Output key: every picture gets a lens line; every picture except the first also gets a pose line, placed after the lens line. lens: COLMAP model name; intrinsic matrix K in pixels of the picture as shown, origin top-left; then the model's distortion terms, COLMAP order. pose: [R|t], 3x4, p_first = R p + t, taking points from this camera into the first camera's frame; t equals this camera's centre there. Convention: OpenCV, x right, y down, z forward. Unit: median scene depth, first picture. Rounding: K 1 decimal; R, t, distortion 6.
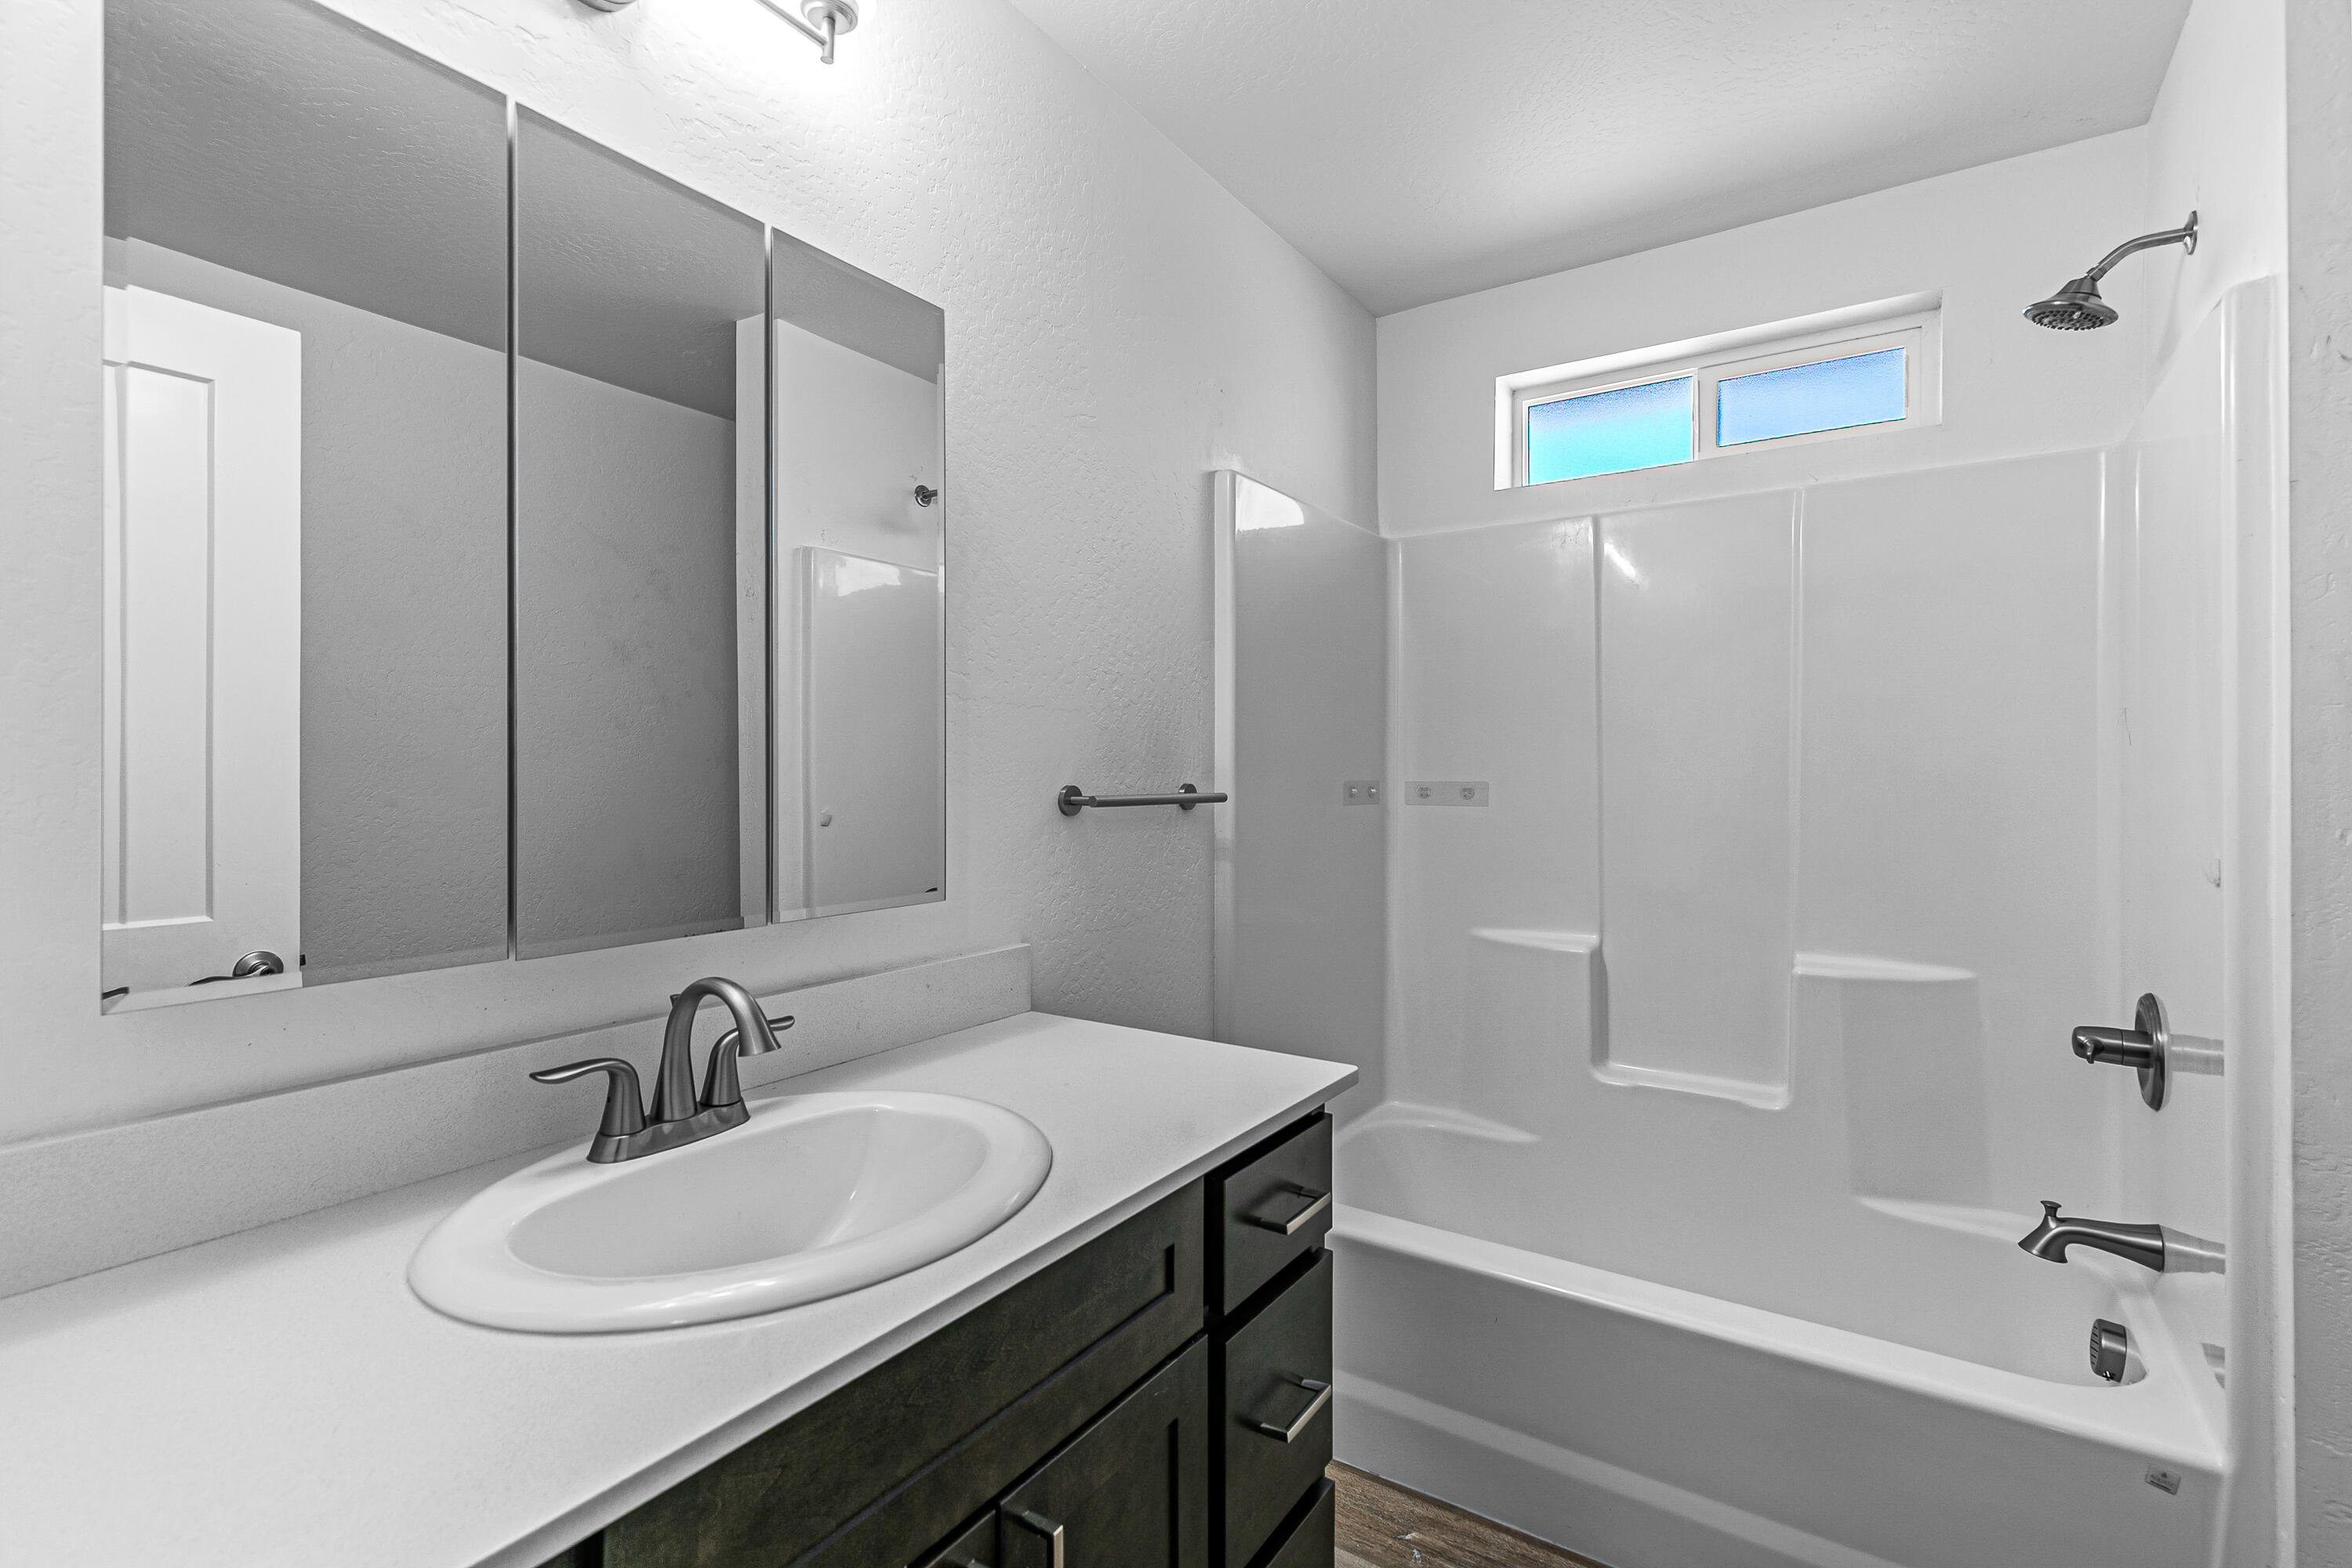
lens RADIAL K [[1078.6, 0, 1170.0], [0, 1078.6, 771.0], [0, 0, 1]] dist [0.008521, -0.000716]
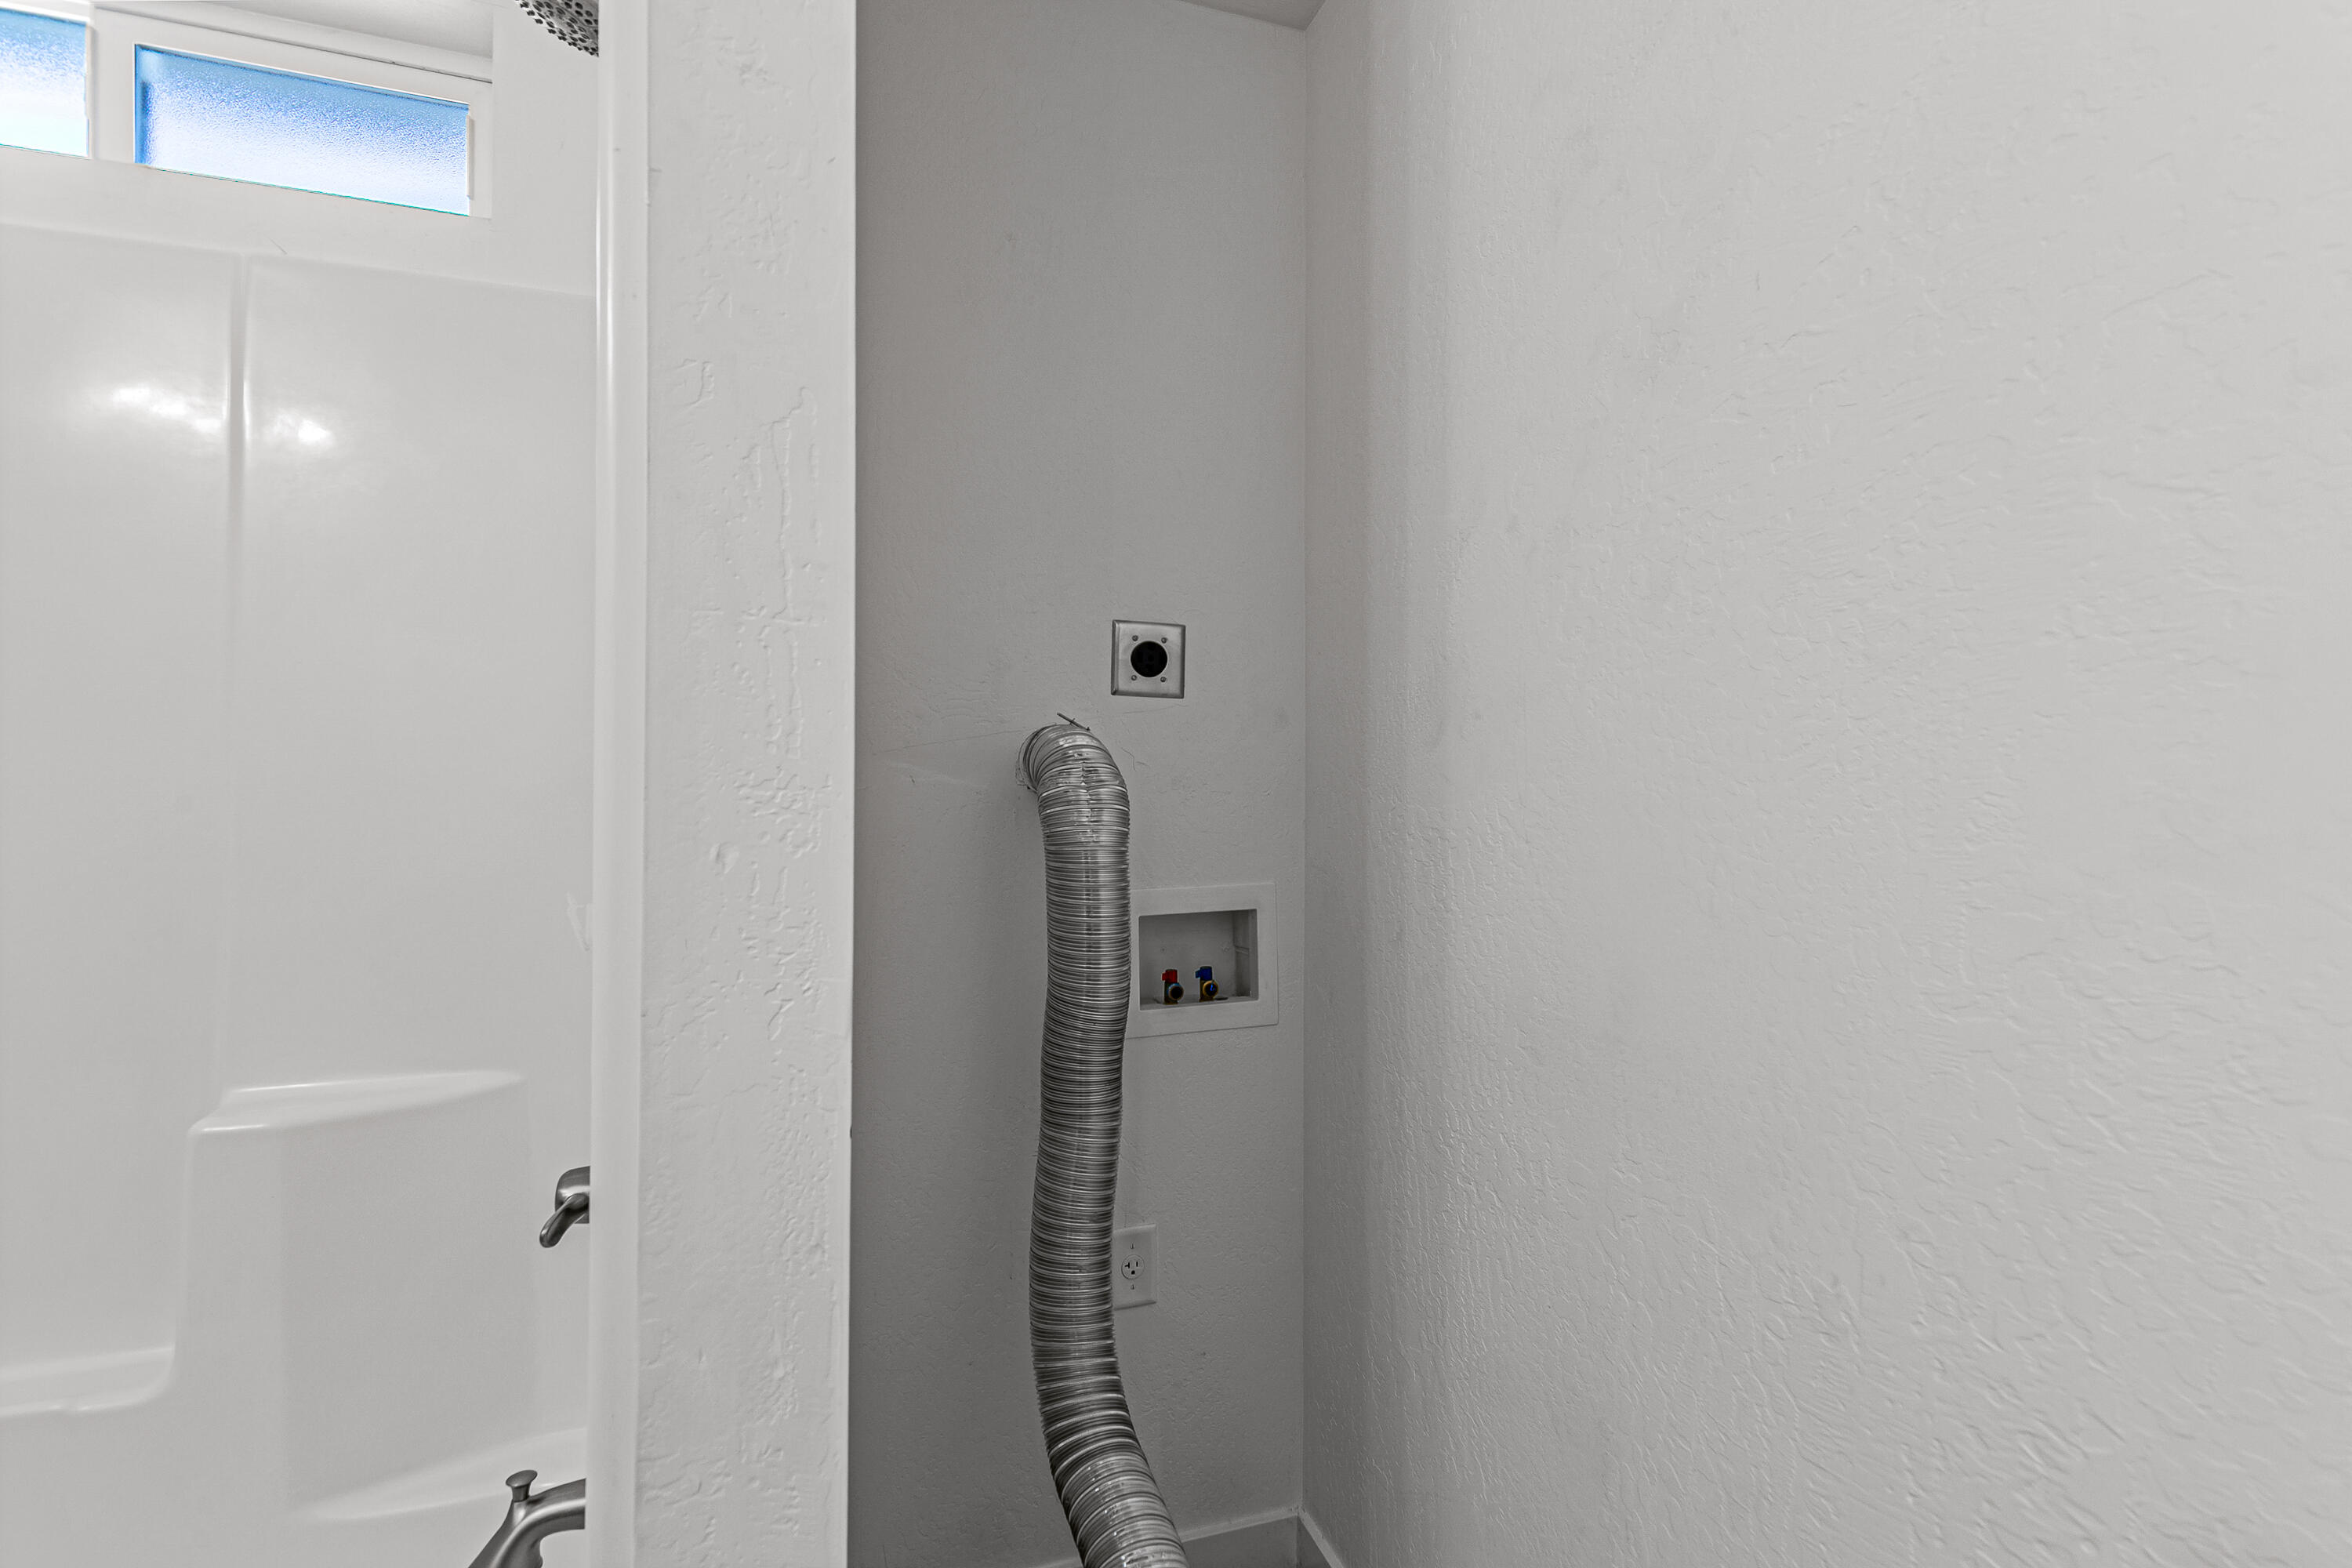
lens RADIAL K [[1078.6, 0, 1179.0], [0, 1078.6, 789.3], [0, 0, 1]] dist [0.008521, -0.000716]
pose [[0.614252, 0.006992, 0.789079, 0.561117], [-0.007145, 0.999969, -0.003299, 0.018881], [-0.789078, -0.003612, 0.614282, 0.349489]]
